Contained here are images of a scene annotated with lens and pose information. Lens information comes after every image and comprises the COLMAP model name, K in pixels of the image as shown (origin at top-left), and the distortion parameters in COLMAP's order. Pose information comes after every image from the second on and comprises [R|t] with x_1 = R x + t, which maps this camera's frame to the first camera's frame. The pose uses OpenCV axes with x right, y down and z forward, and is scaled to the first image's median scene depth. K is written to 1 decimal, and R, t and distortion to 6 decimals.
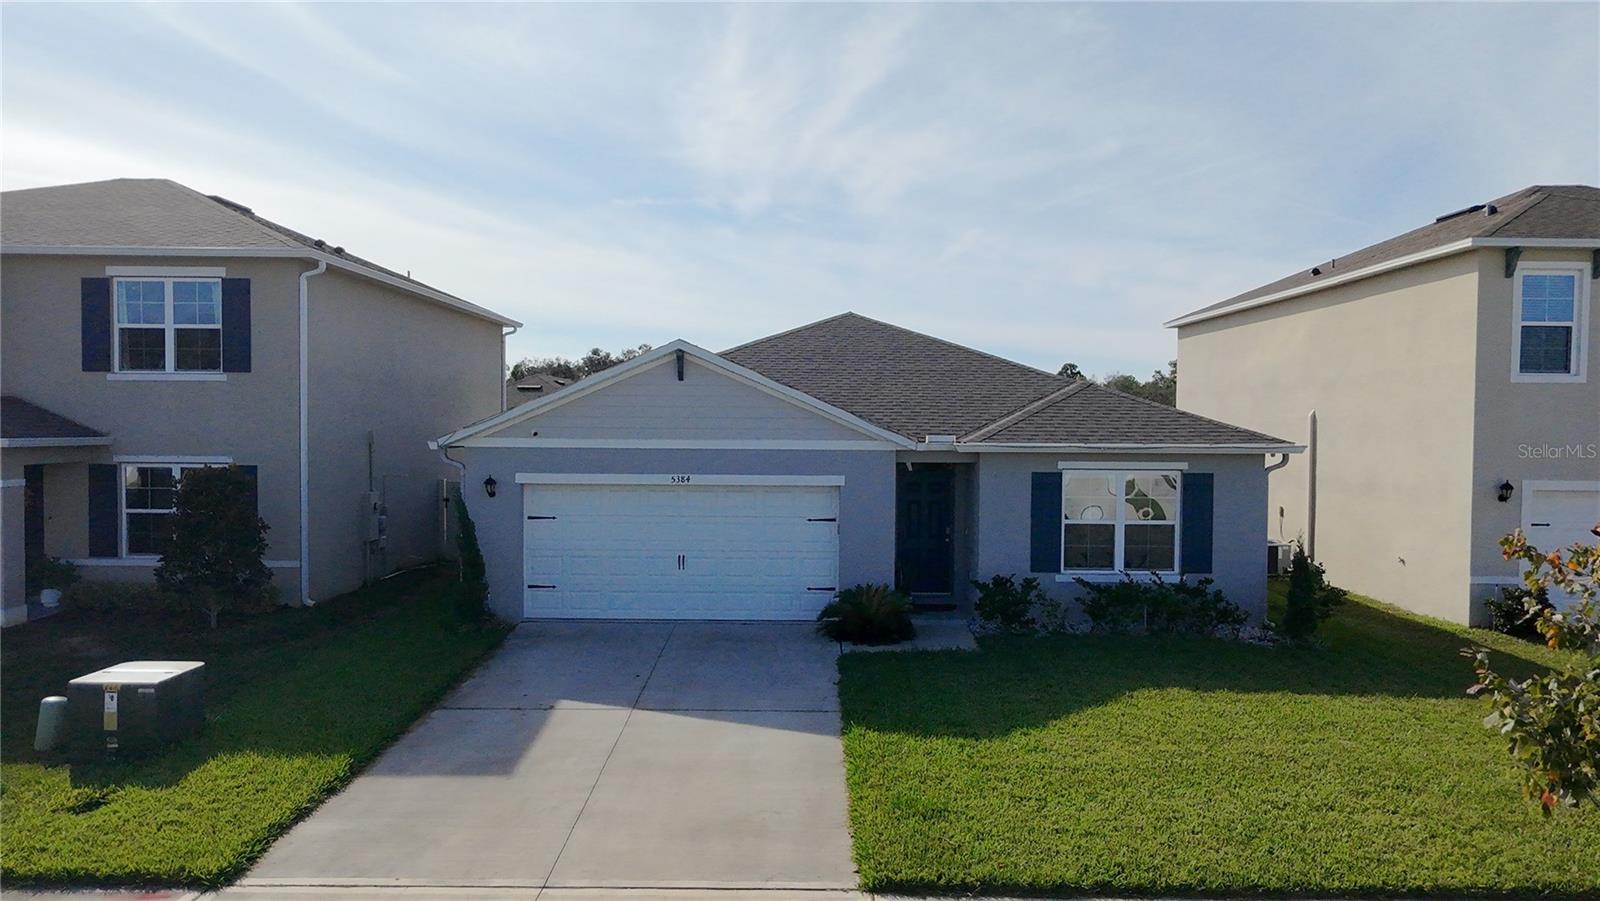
lens RADIAL K [[1025.4, 0, 800.0], [0, 1025.4, 450.5], [0, 0, 1]] dist [-0.000098, -0.001806]
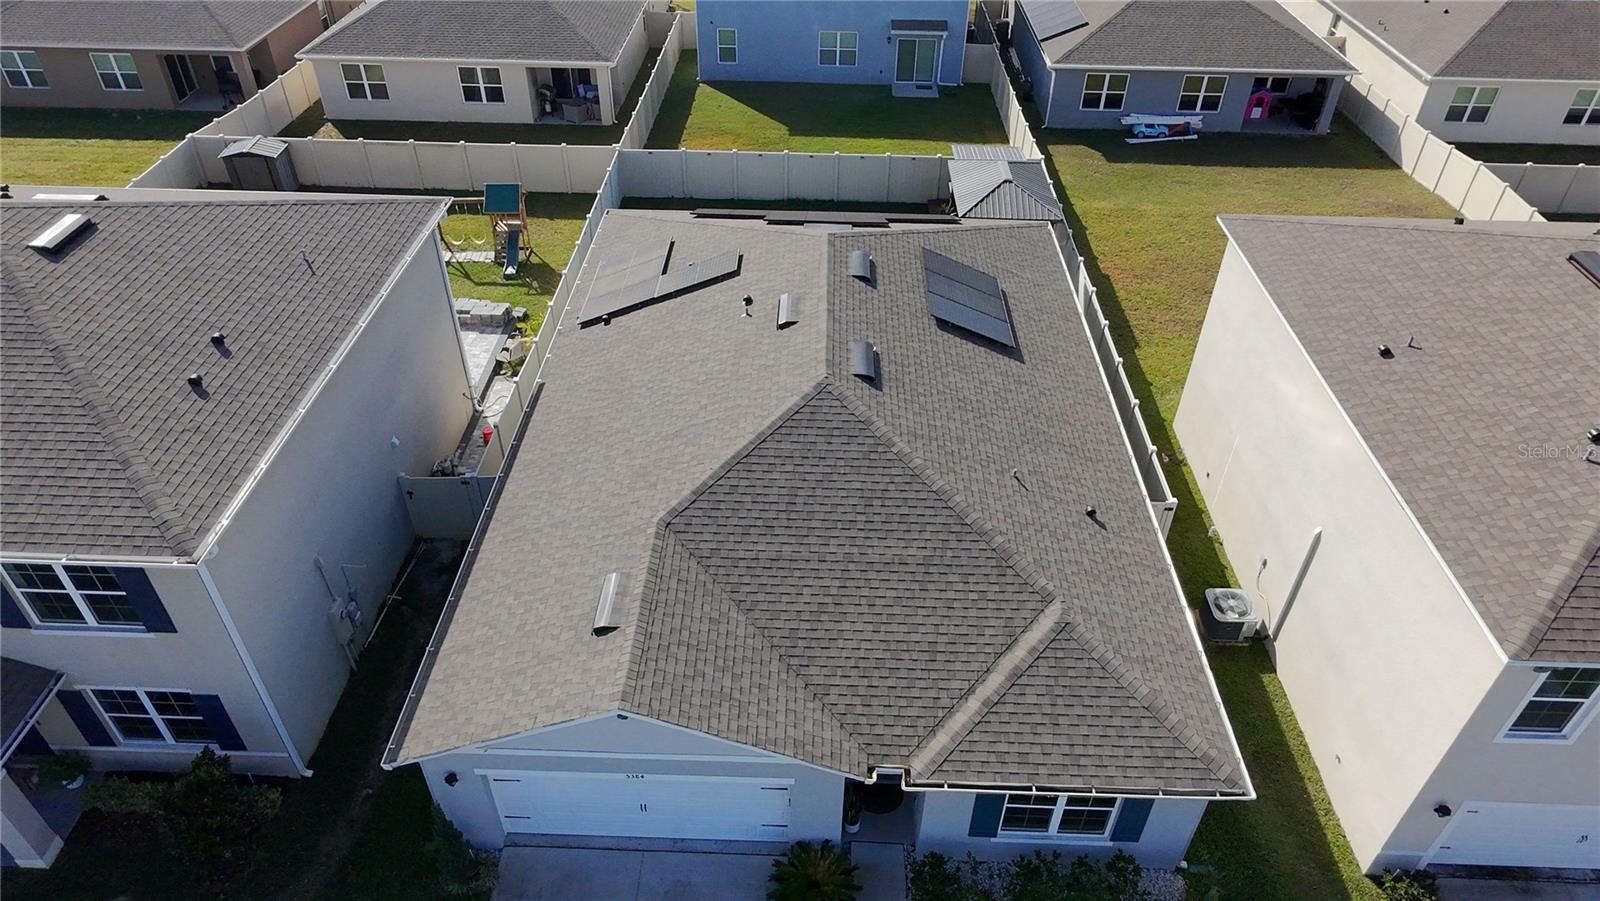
lens RADIAL K [[1025.4, 0, 800.0], [0, 1025.4, 450.5], [0, 0, 1]] dist [-0.000098, -0.001806]
pose [[0.999672, 0.017772, -0.018427, 0.060127], [-0.003105, 0.798627, 0.601819, -0.831261], [0.025412, -0.601564, 0.798420, 0.375633]]
